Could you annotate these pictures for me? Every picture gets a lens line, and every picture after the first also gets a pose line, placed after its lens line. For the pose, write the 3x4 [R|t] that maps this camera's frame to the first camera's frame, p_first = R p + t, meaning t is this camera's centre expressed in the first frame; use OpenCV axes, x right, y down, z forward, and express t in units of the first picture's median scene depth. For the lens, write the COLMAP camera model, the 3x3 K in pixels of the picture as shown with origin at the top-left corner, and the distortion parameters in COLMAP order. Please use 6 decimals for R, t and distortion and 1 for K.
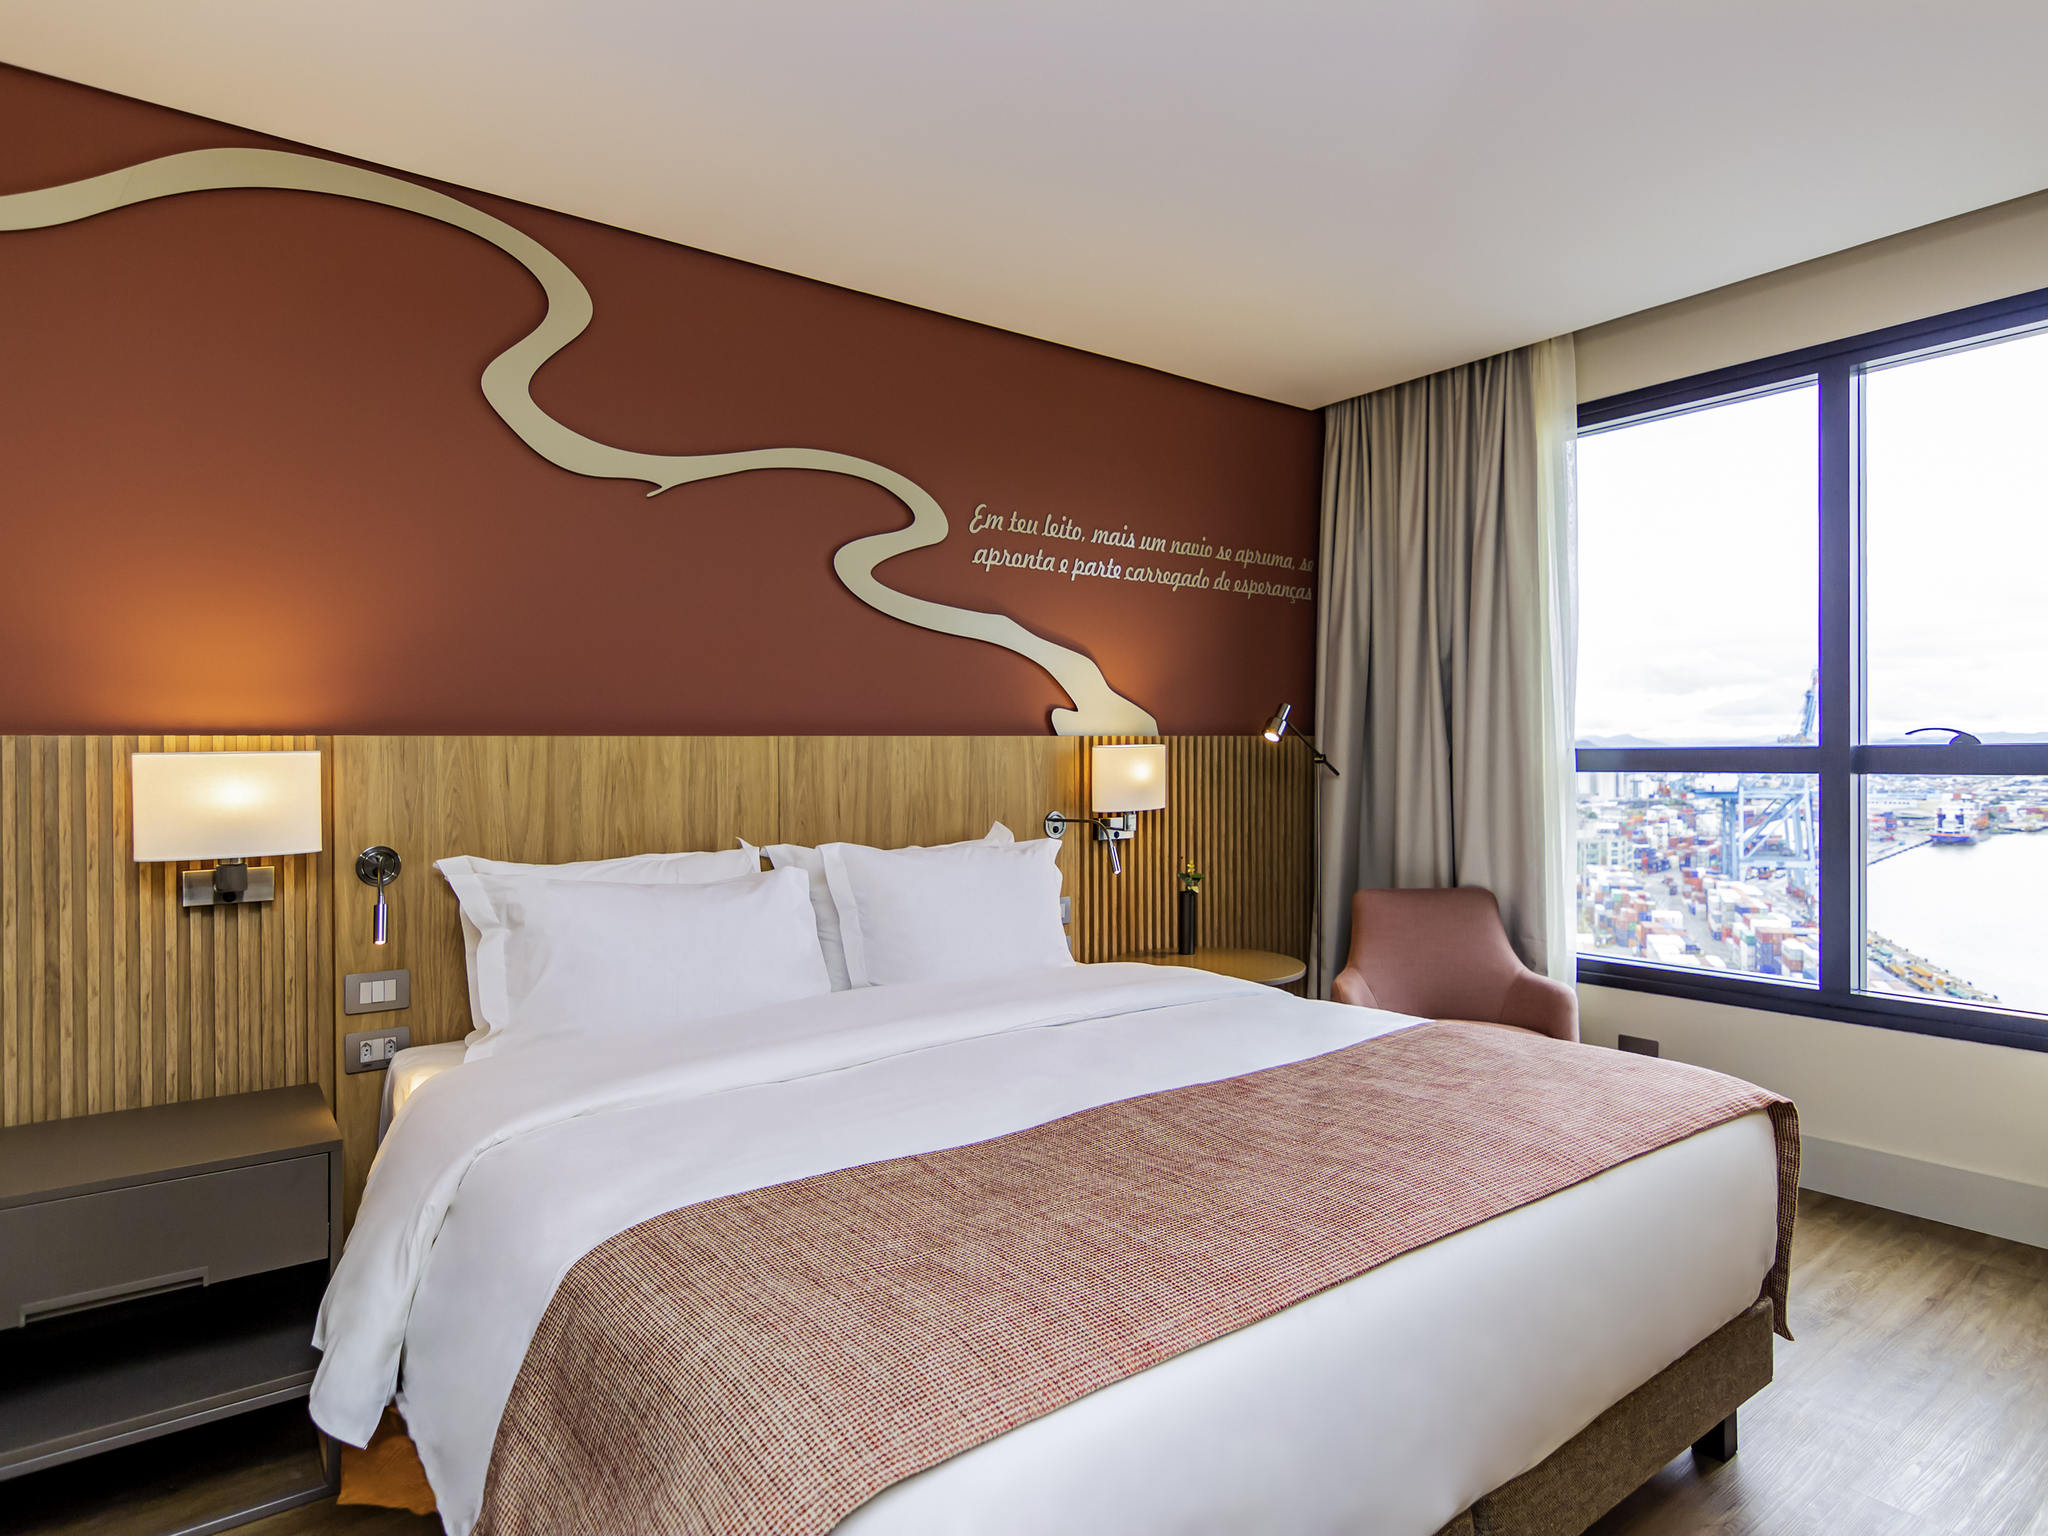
lens RADIAL K [[1172.4, 0, 1044.5], [0, 1172.4, 767.6], [0, 0, 1]] dist [0.003715, 0.000808]
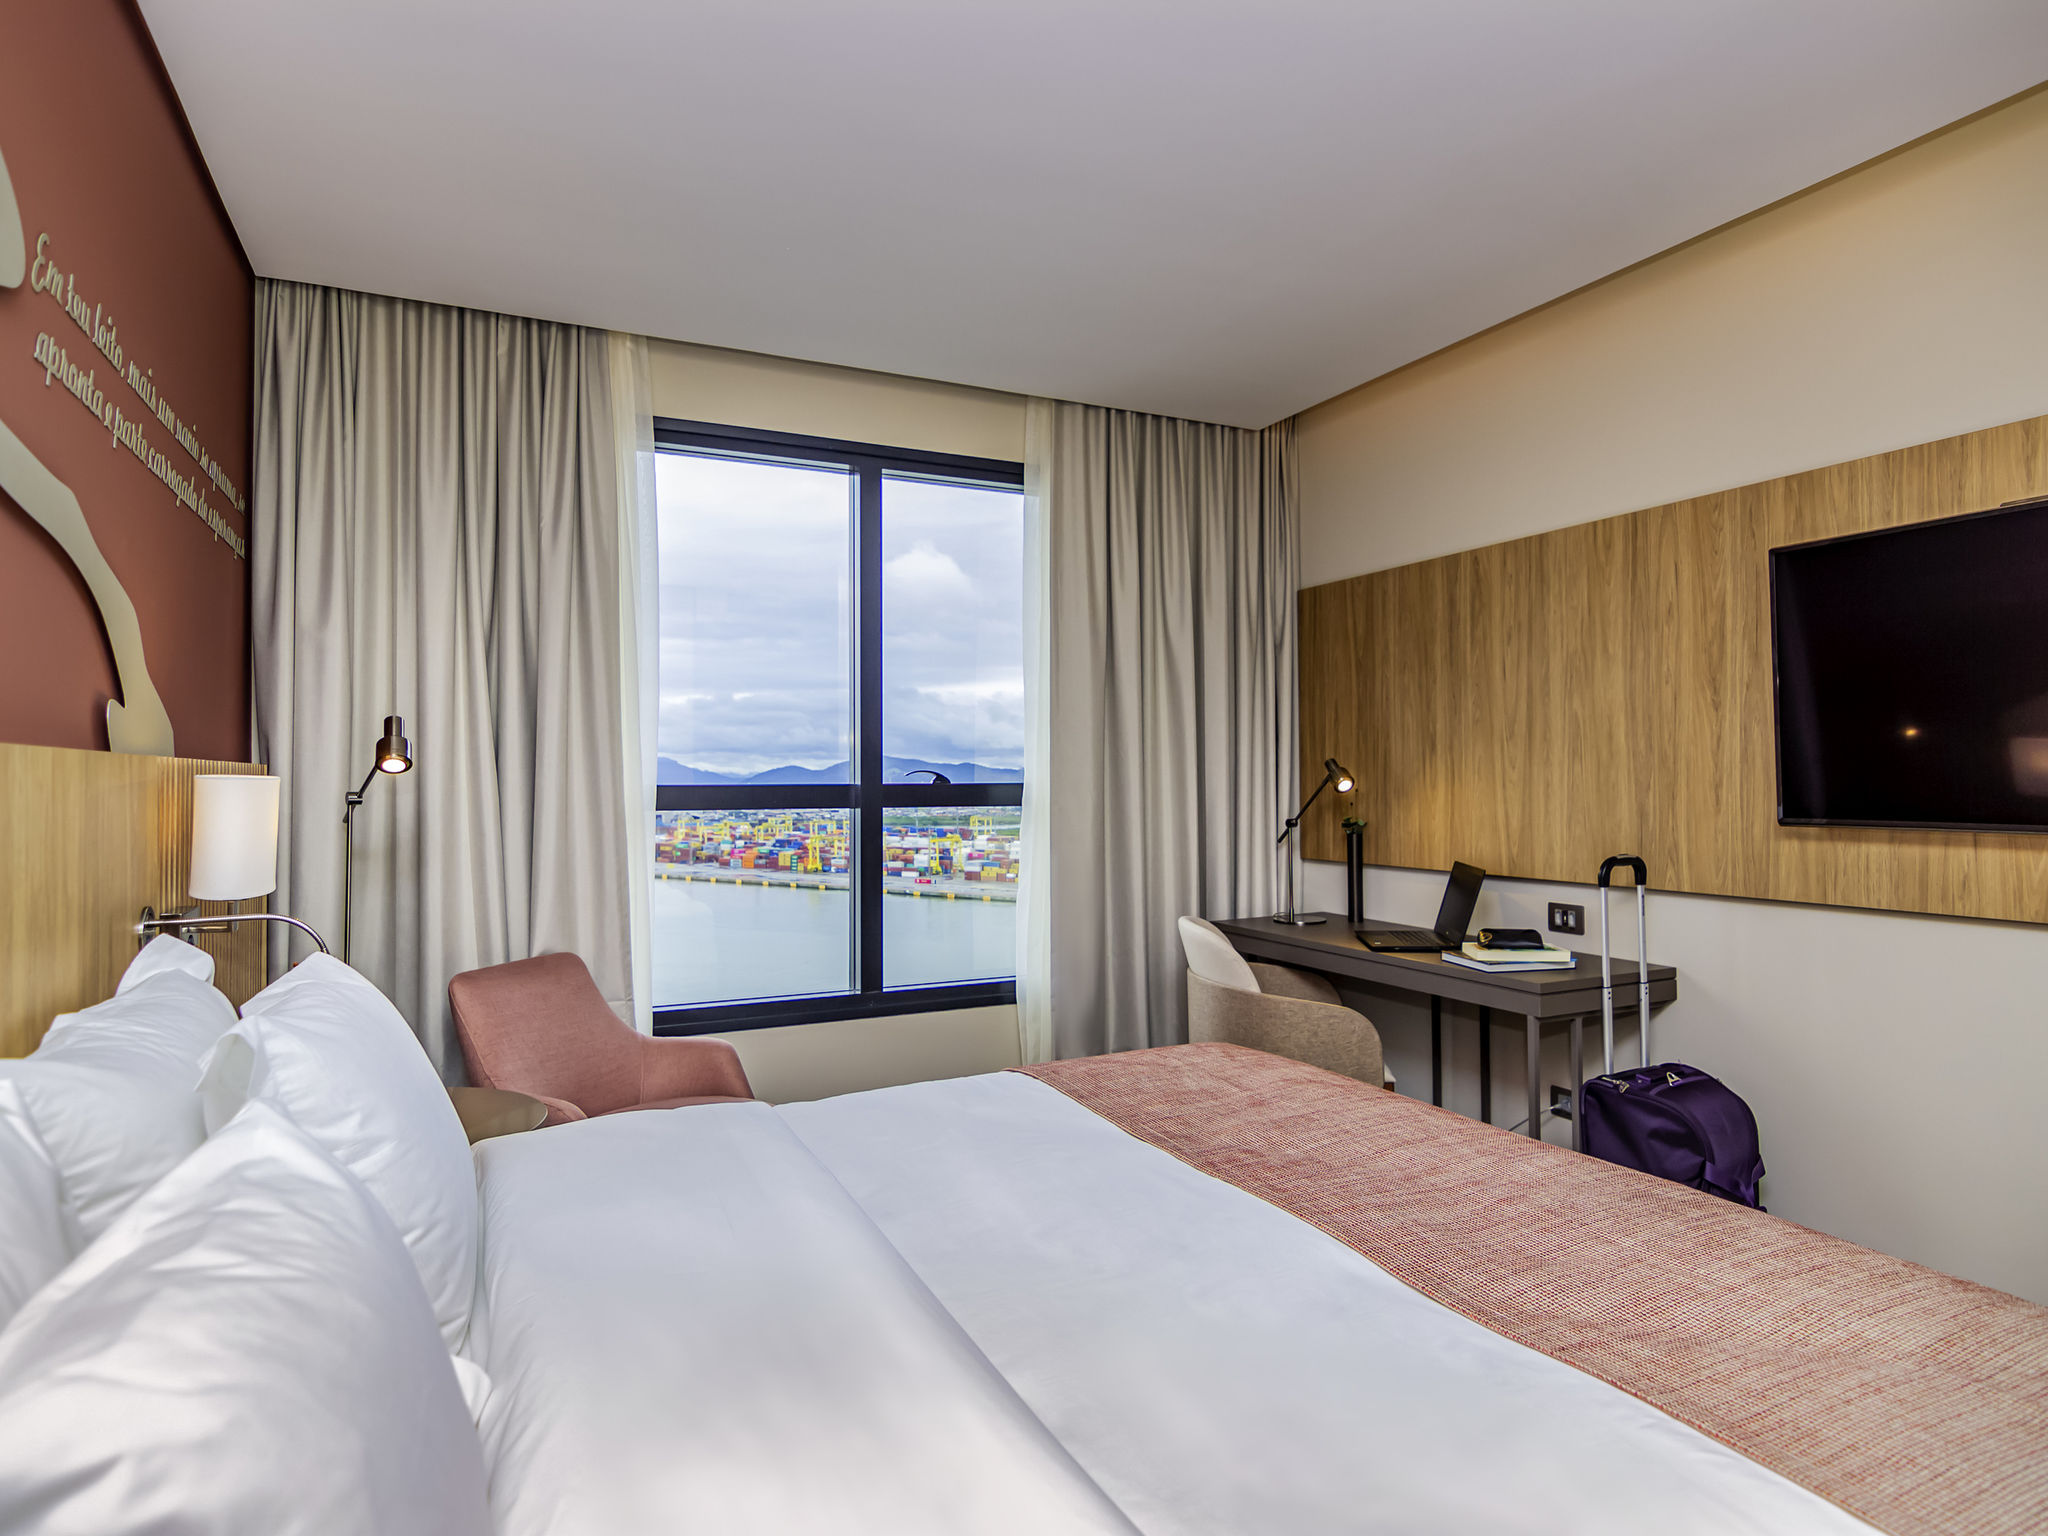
lens RADIAL K [[1172.4, 0, 1044.5], [0, 1172.4, 767.6], [0, 0, 1]] dist [0.003715, 0.000808]
pose [[0.197579, 0.018926, 0.980104, -0.450079], [0.010739, 0.999712, -0.021470, -0.007509], [-0.980228, 0.014768, 0.197318, 0.586135]]
